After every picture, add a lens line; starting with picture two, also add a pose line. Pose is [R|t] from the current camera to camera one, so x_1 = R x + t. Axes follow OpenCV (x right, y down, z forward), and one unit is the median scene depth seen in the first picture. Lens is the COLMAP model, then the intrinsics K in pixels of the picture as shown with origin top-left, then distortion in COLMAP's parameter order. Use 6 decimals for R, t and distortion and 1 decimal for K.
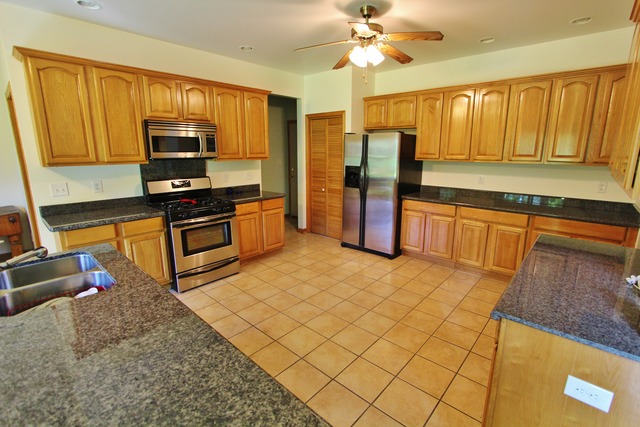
lens RADIAL K [[293.3, 0, 324.7], [0, 293.3, 209.1], [0, 0, 1]] dist [-0.024081, 0.000252]
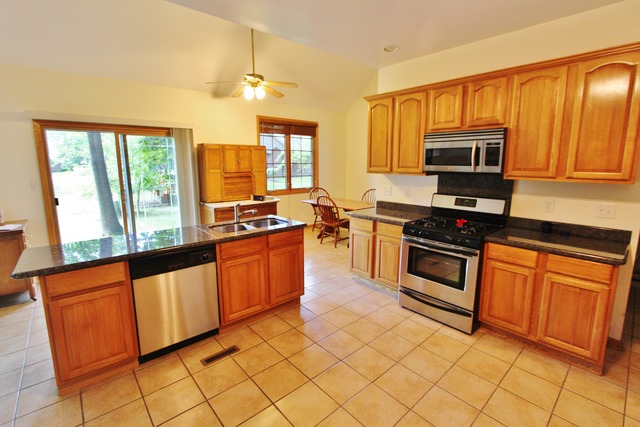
lens RADIAL K [[293.3, 0, 324.7], [0, 293.3, 209.1], [0, 0, 1]] dist [-0.024081, 0.000252]
pose [[-0.108380, 0.154981, -0.981955, 0.374626], [-0.202780, 0.963558, 0.174458, -0.123829], [0.973208, 0.218028, -0.073003, 0.616965]]
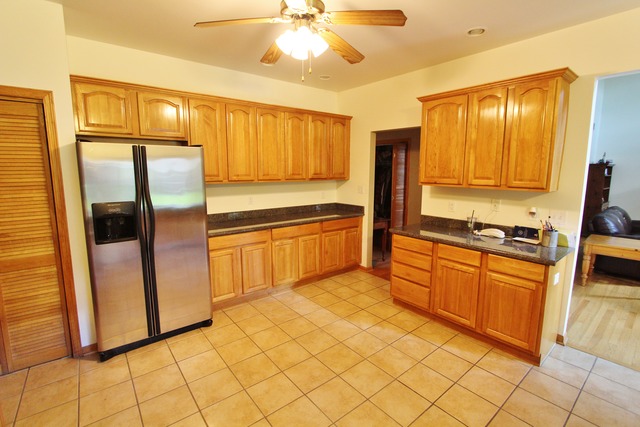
lens RADIAL K [[293.3, 0, 324.7], [0, 293.3, 209.1], [0, 0, 1]] dist [-0.024081, 0.000252]
pose [[0.157985, -0.133800, 0.978334, -0.409026], [0.200039, 0.974570, 0.100982, -0.126225], [-0.966967, 0.179751, 0.180733, 0.612077]]
